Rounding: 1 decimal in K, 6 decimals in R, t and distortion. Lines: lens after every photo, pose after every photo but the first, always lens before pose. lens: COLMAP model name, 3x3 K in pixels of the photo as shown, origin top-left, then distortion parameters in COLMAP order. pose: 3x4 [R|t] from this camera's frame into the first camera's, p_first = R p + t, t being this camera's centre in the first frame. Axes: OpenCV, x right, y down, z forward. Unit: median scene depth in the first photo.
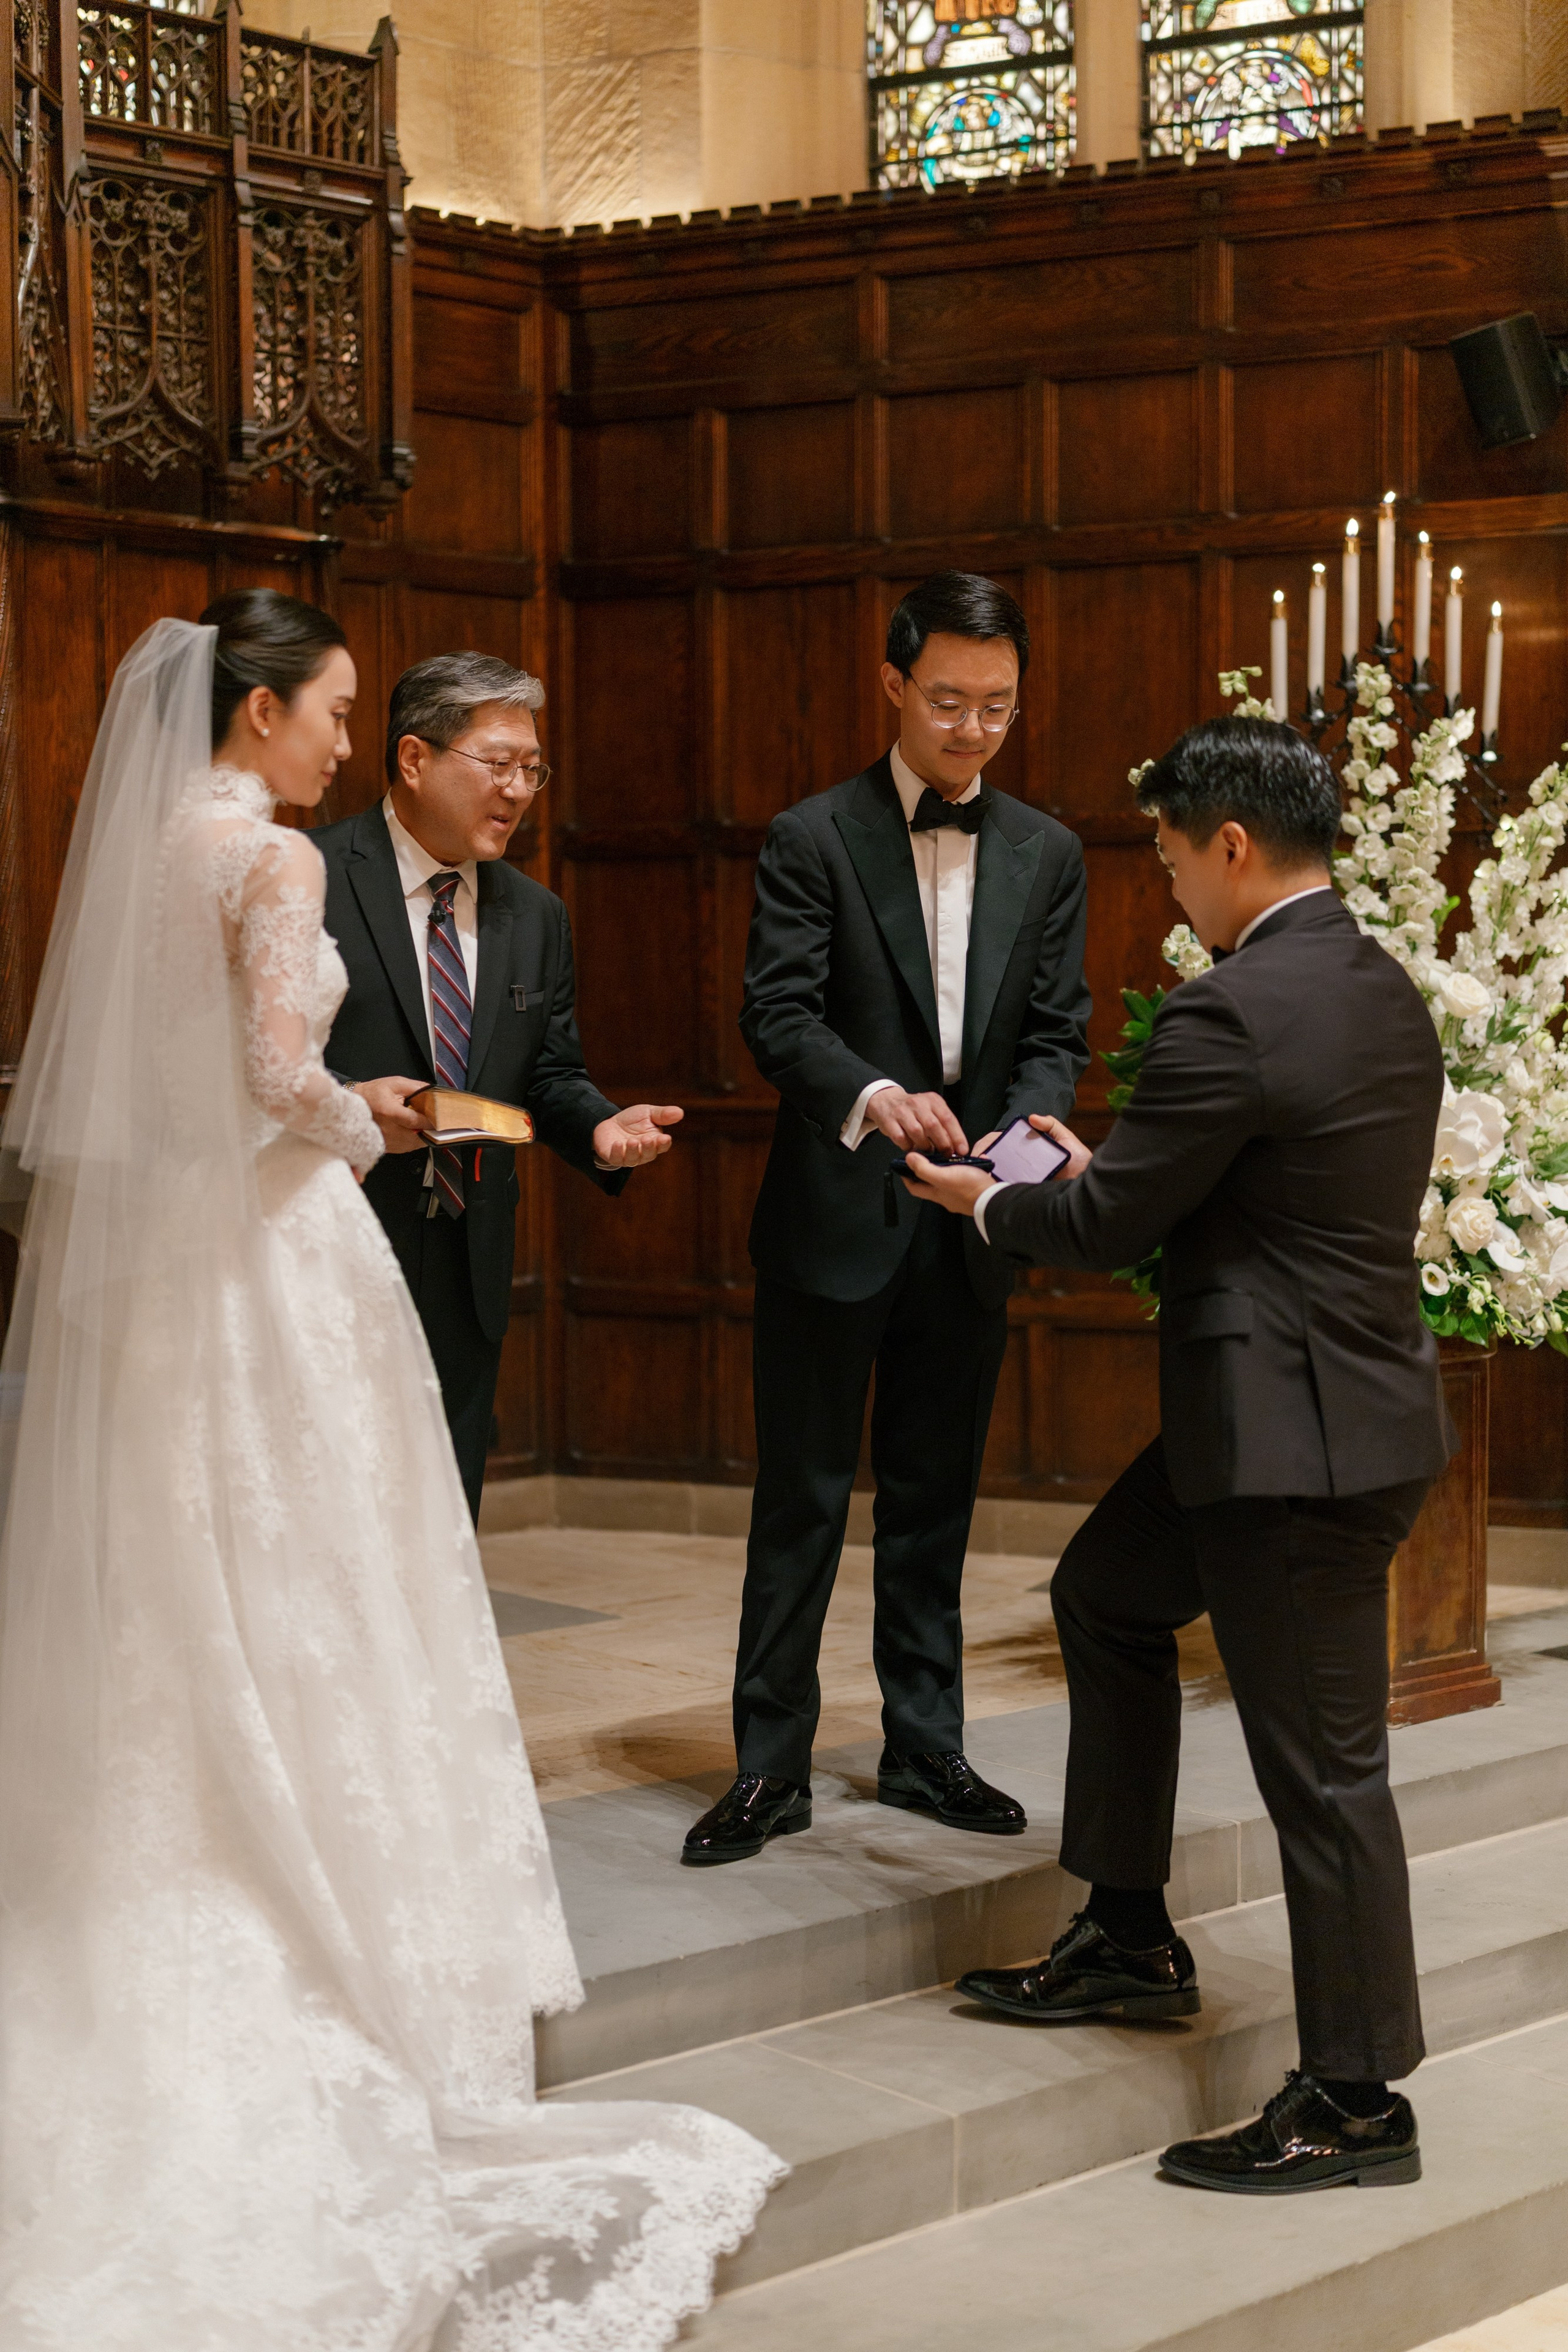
lens RADIAL K [[3217.3, 0, 822.9], [0, 3217.3, 1199.3], [0, 0, 1]] dist [-0.005427, 0.000000]
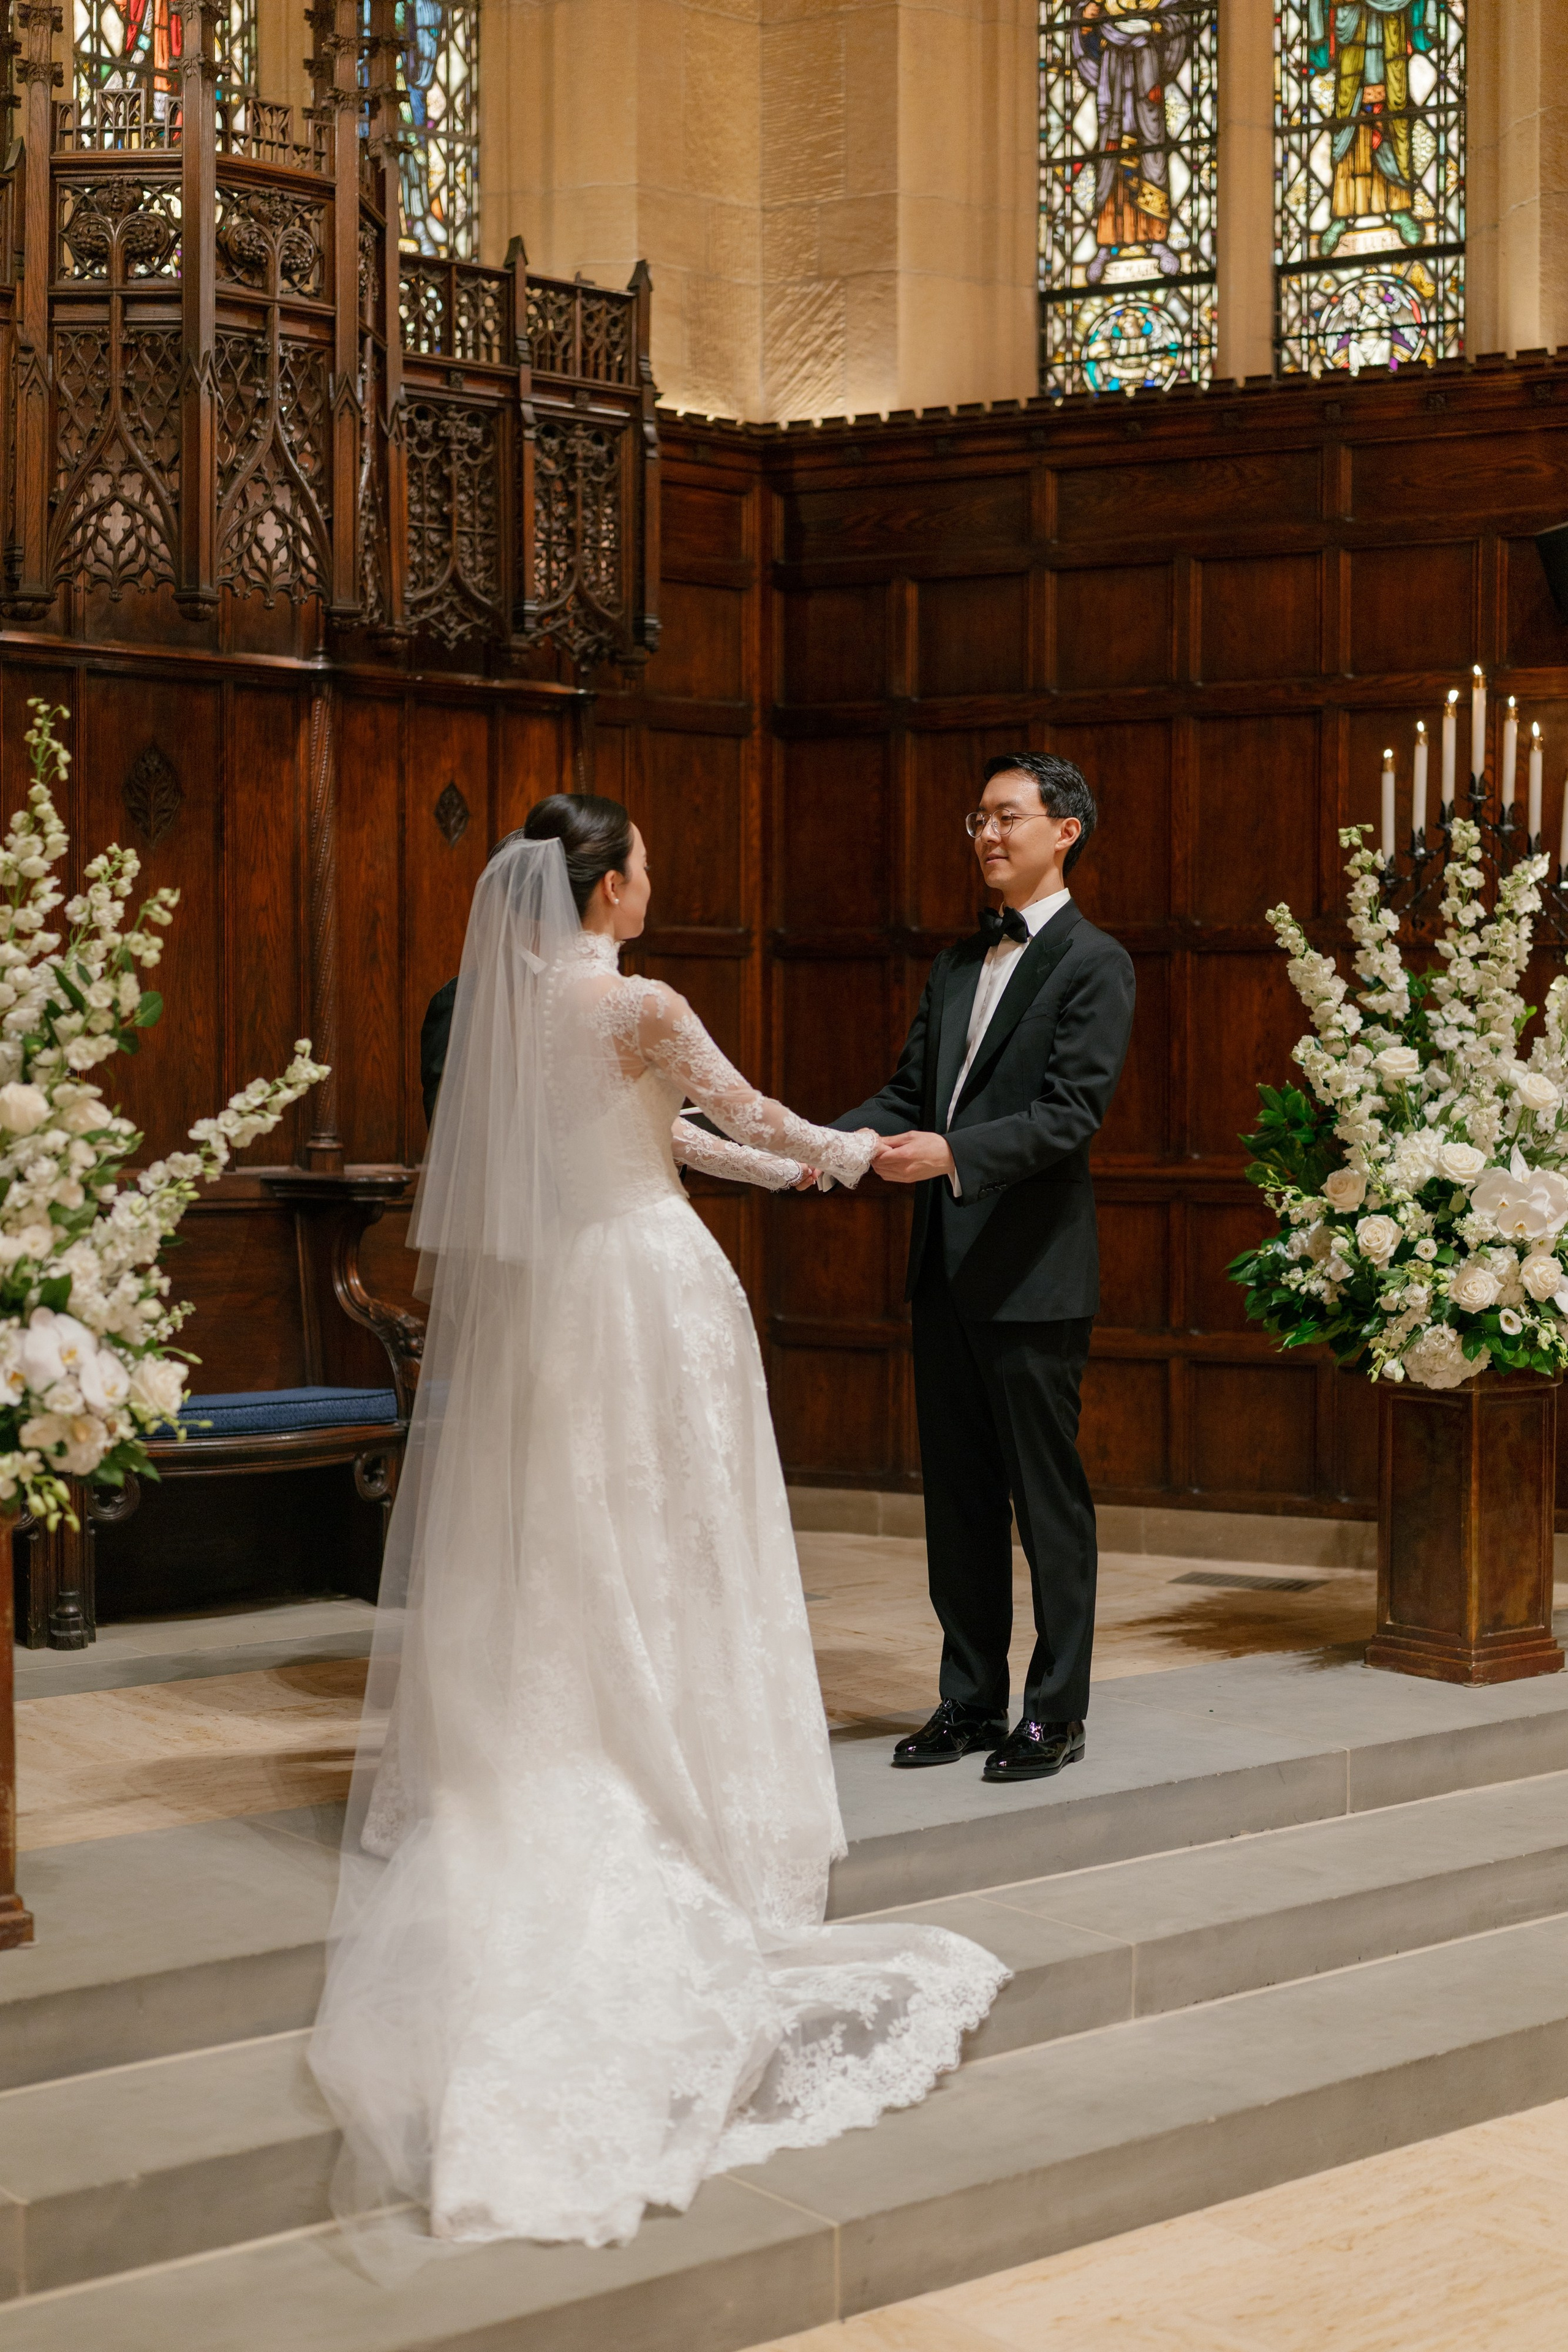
lens RADIAL K [[3217.3, 0, 799.7], [0, 3217.3, 1211.3], [0, 0, 1]] dist [-0.005427, 0.000000]
pose [[0.999188, 0.009453, -0.039169, -0.028195], [-0.009860, 0.999899, -0.010197, -0.001809], [0.039069, 0.010575, 0.999181, -0.199507]]
